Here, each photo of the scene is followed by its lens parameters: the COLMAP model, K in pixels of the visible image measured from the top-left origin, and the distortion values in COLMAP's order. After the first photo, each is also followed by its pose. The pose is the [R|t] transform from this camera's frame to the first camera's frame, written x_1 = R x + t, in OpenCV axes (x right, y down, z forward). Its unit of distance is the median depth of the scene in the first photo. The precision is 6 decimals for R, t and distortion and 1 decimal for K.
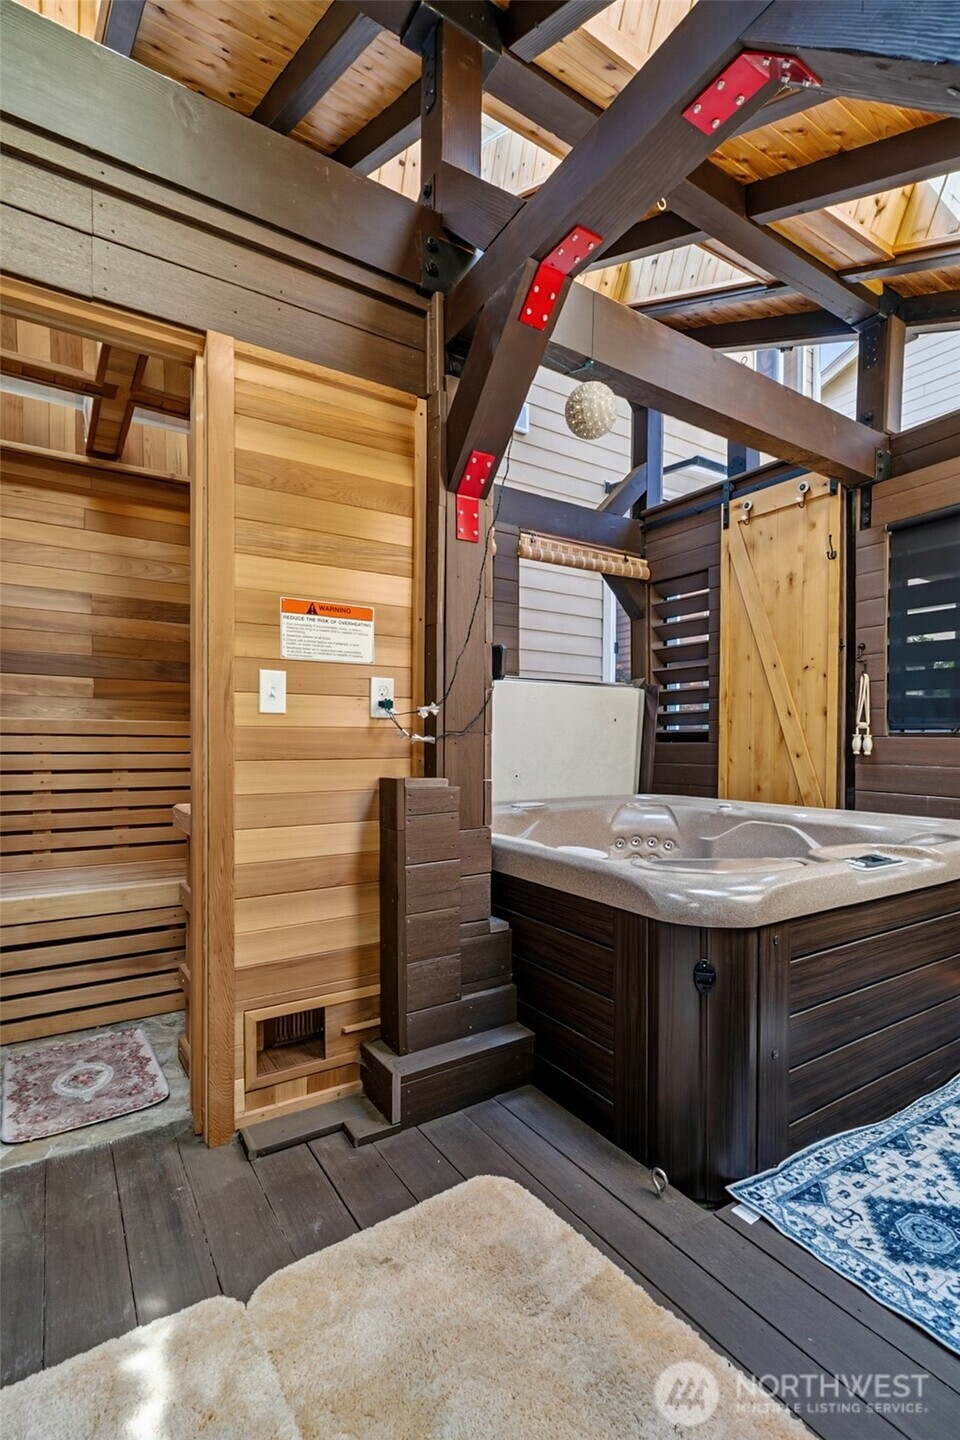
lens RADIAL K [[662.0, 0, 488.9], [0, 662.0, 752.2], [0, 0, 1]] dist [-0.002561, -0.000074]
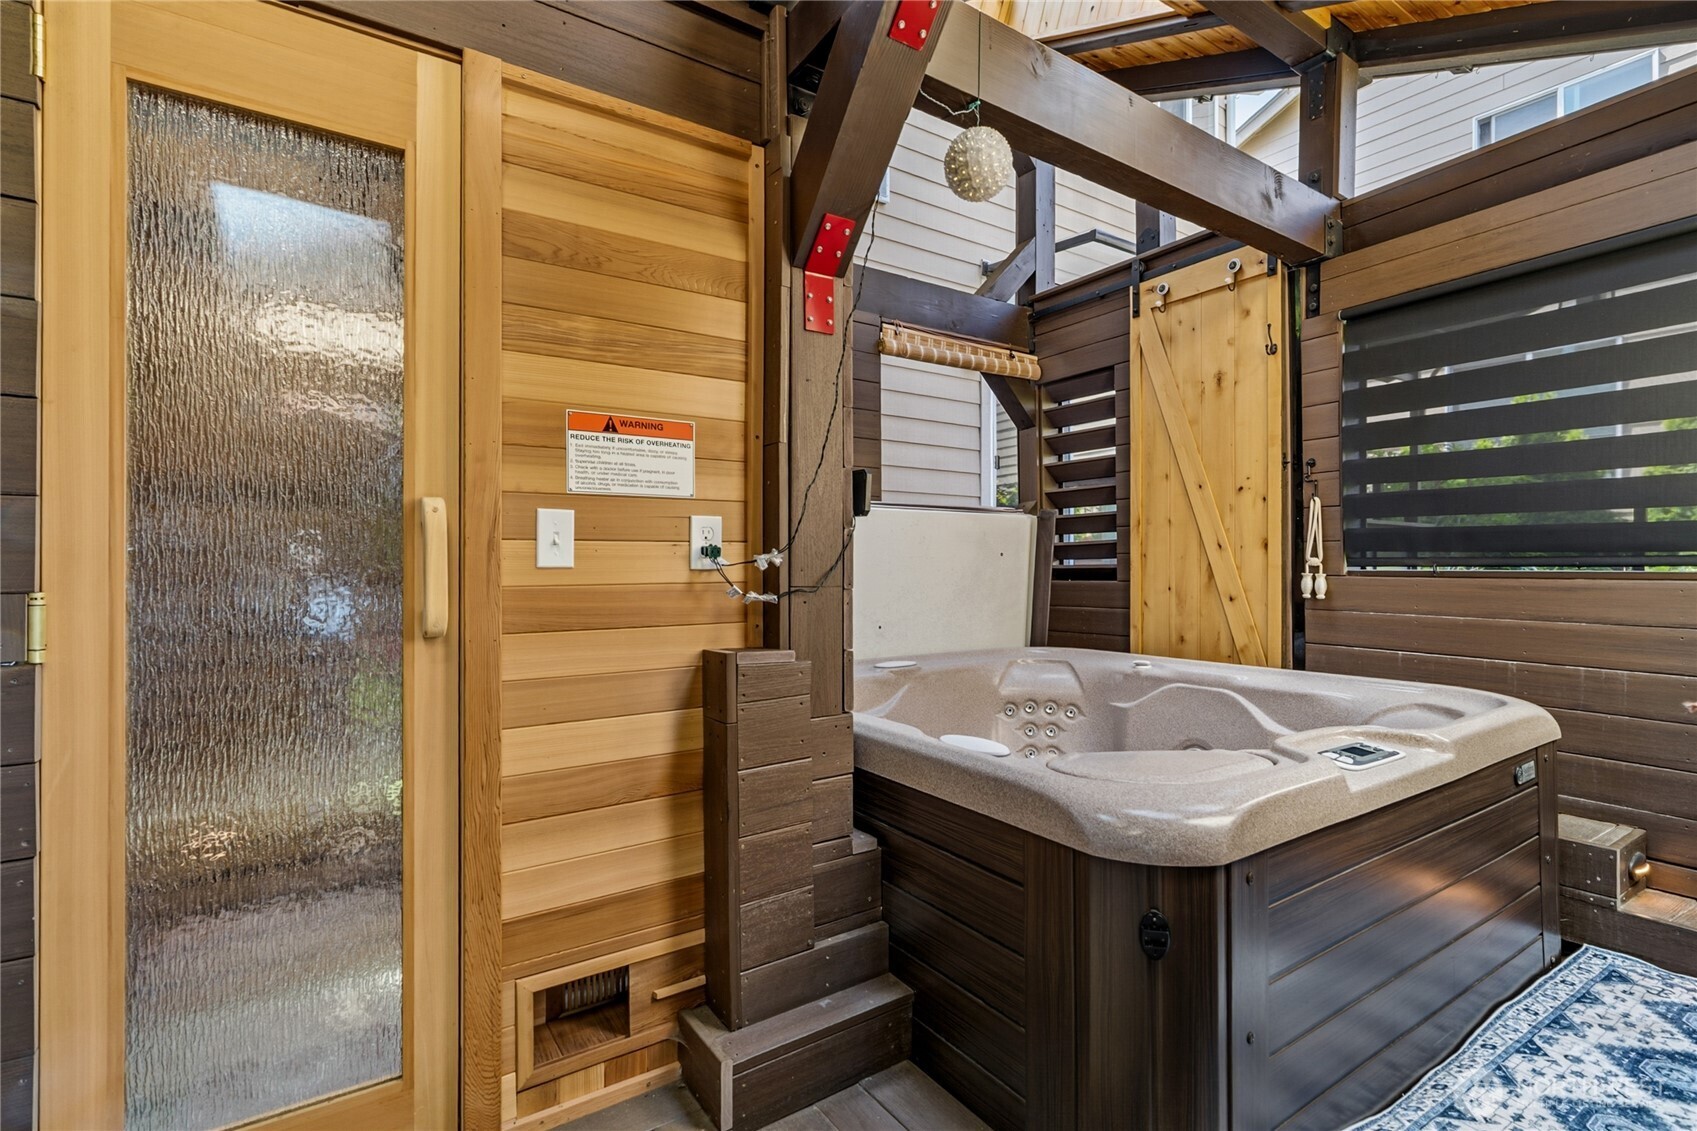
lens RADIAL K [[780.2, 0, 848.5], [0, 780.2, 565.5], [0, 0, 1]] dist [-0.002561, -0.000074]
pose [[0.999920, -0.006458, 0.010861, -0.010399], [0.006673, 0.999780, -0.019891, -0.036897], [-0.010730, 0.019962, 0.999743, 0.118096]]
